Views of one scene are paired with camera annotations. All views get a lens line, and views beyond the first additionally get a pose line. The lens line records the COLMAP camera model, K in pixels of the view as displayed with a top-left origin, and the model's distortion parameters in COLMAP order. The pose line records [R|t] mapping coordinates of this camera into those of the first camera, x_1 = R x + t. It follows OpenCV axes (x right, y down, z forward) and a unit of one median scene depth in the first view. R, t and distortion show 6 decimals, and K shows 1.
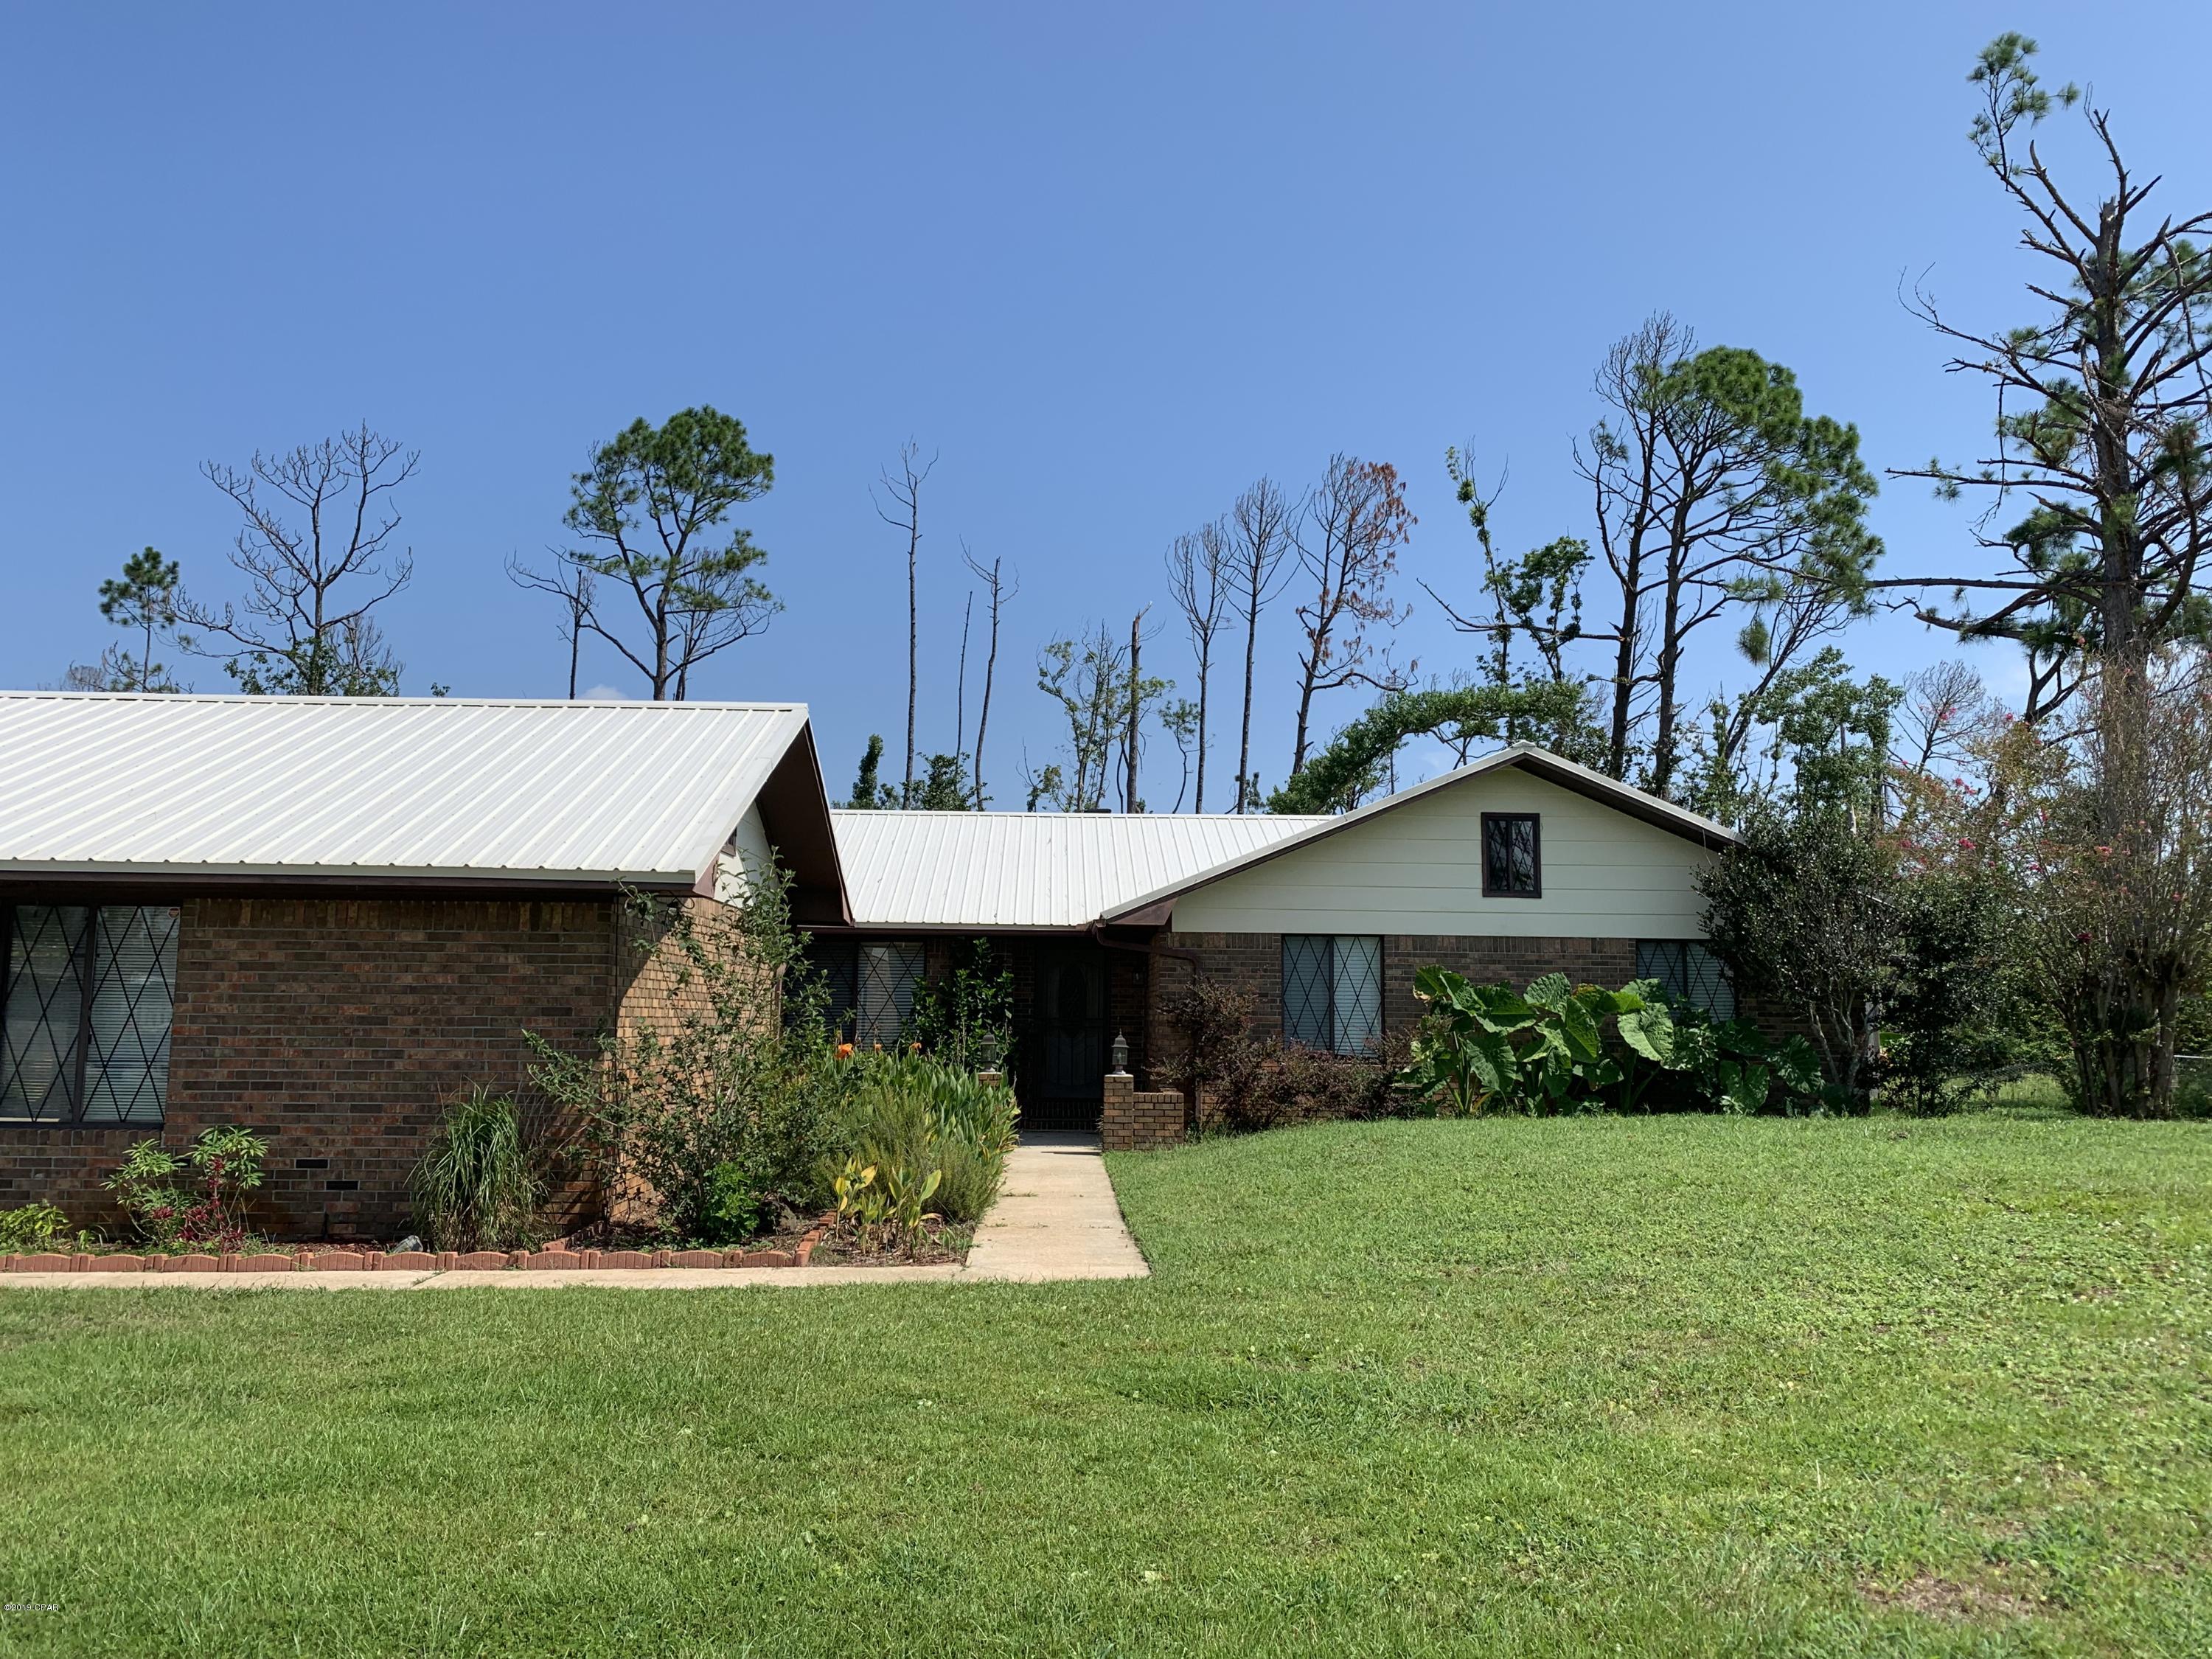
lens RADIAL K [[1695.3, 0, 1113.2], [0, 1695.3, 840.6], [0, 0, 1]] dist [0.069000, -0.054358]
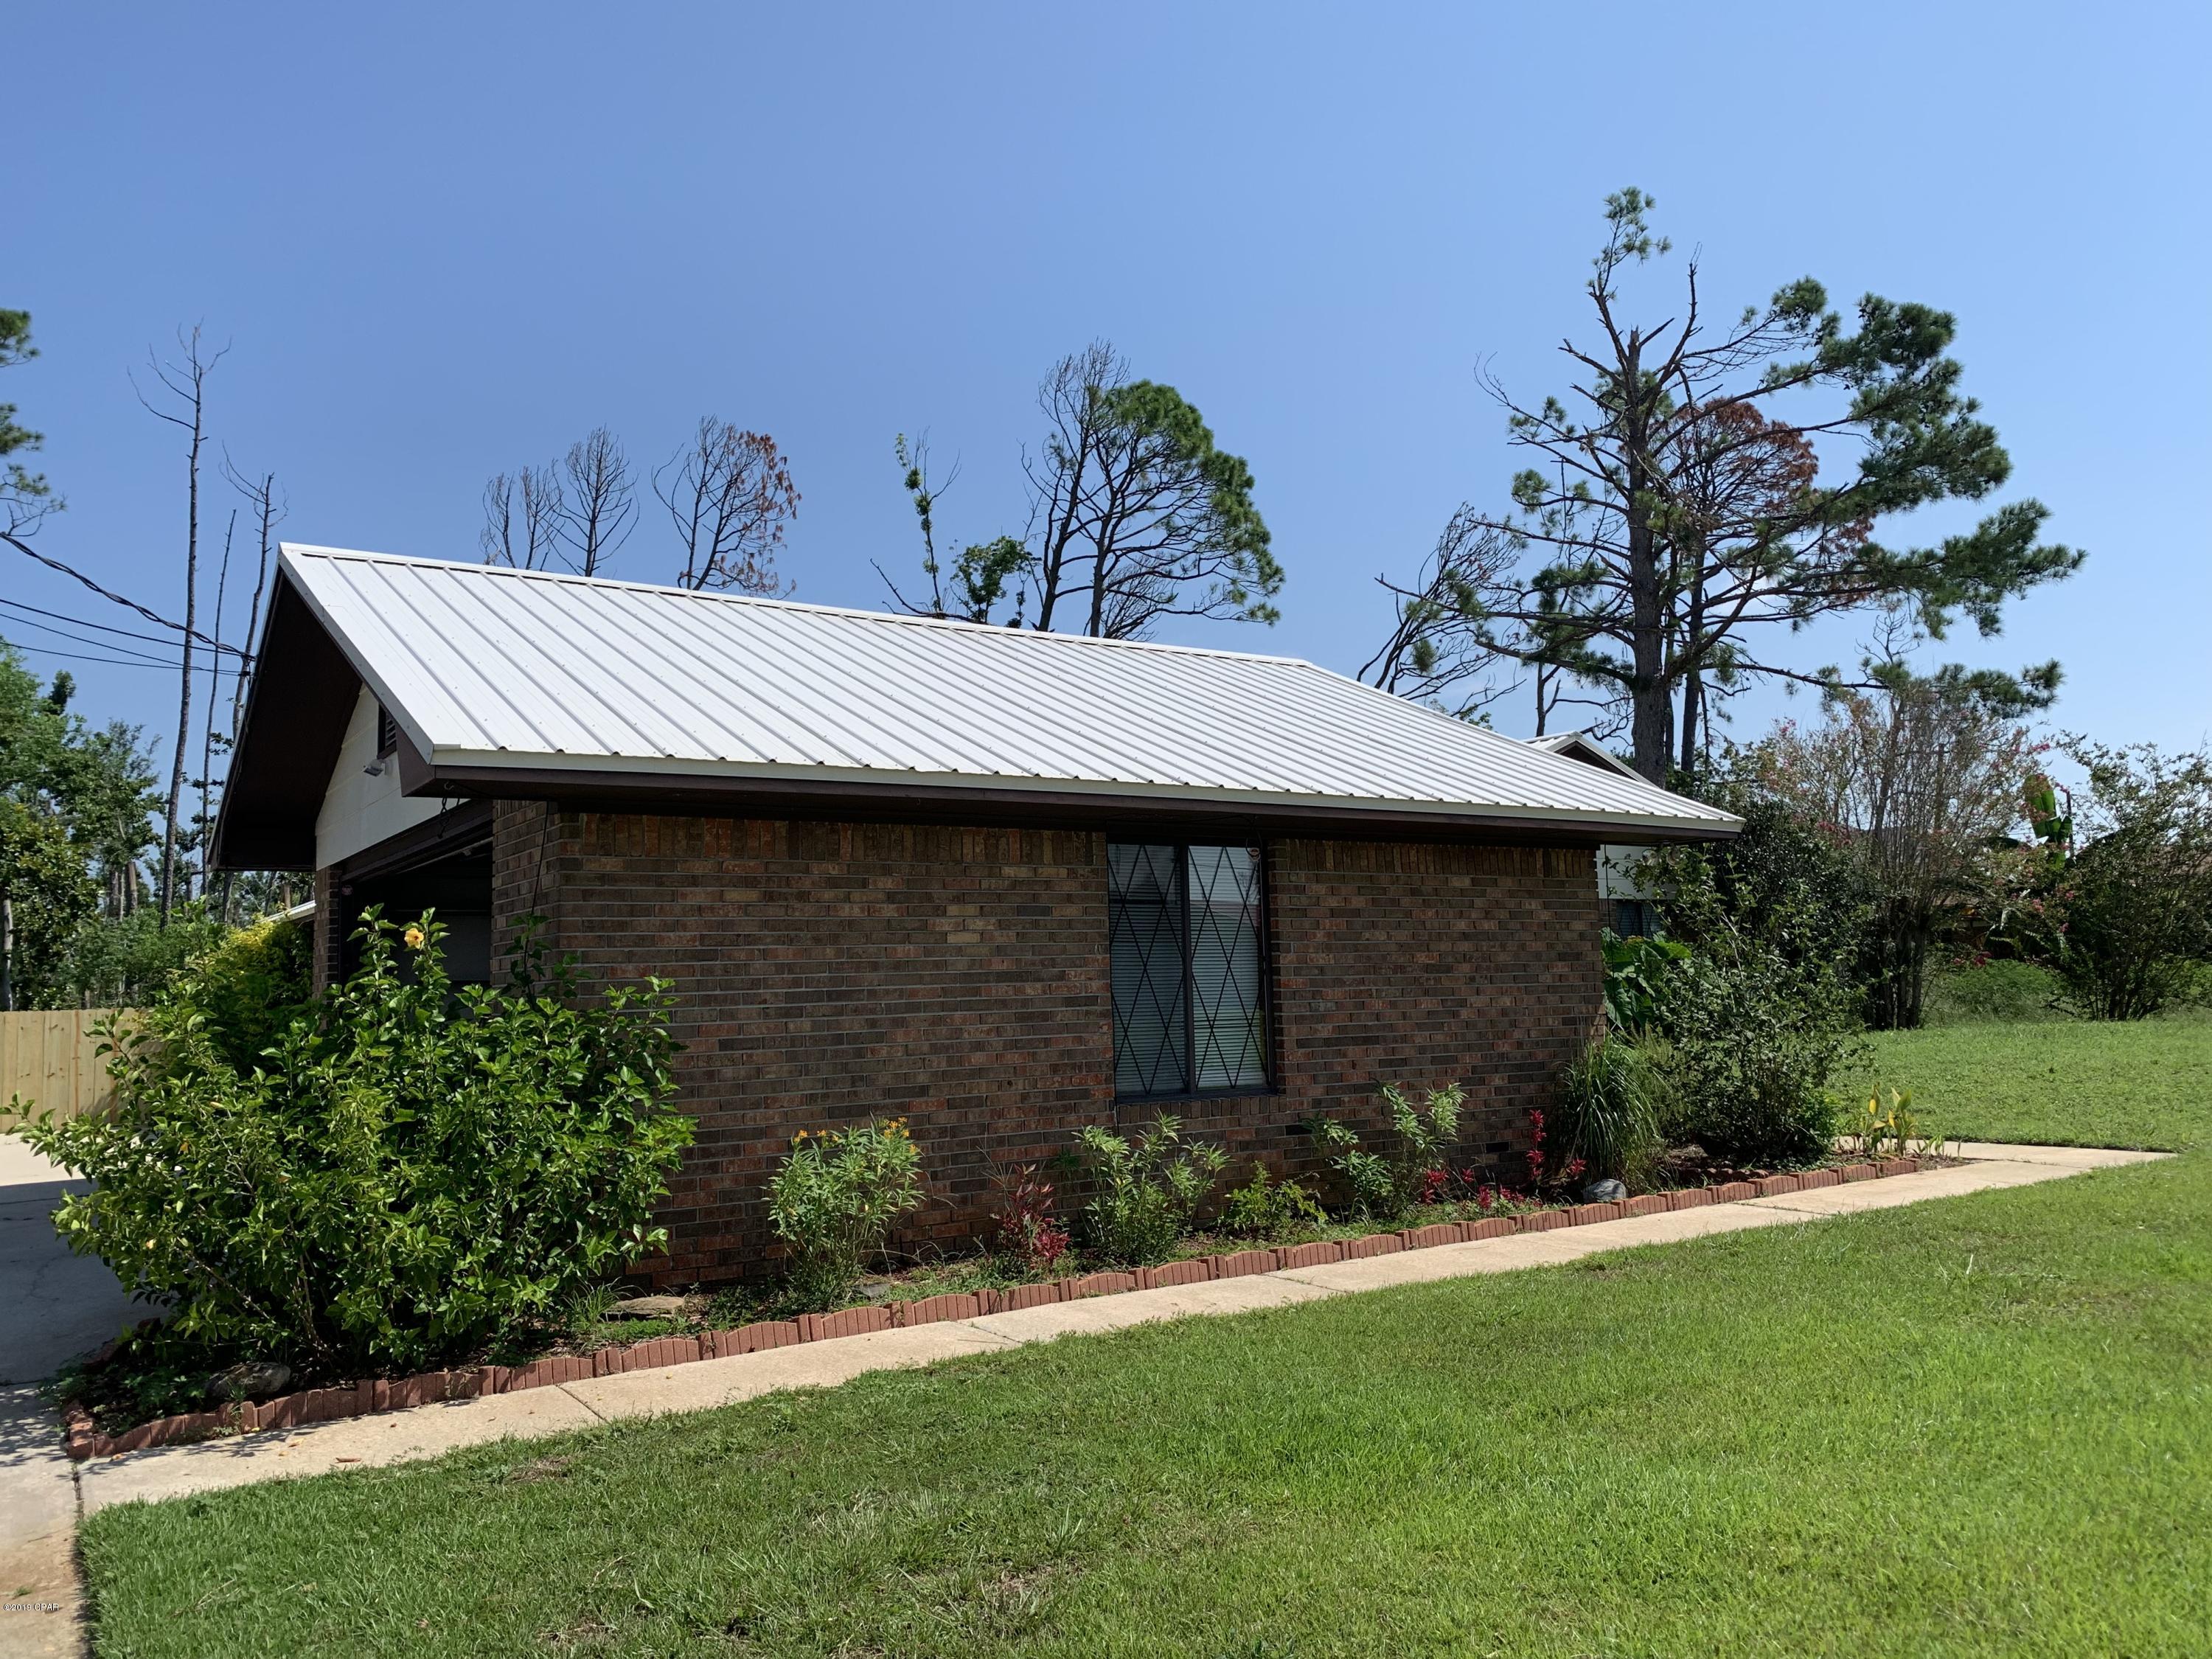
lens RADIAL K [[1695.3, 0, 1122.9], [0, 1695.3, 845.7], [0, 0, 1]] dist [0.069000, -0.054358]
pose [[0.852341, 0.013891, 0.522802, -0.614183], [-0.020179, 0.999776, 0.006335, 0.019046], [-0.522597, -0.015949, 0.852430, 0.160506]]
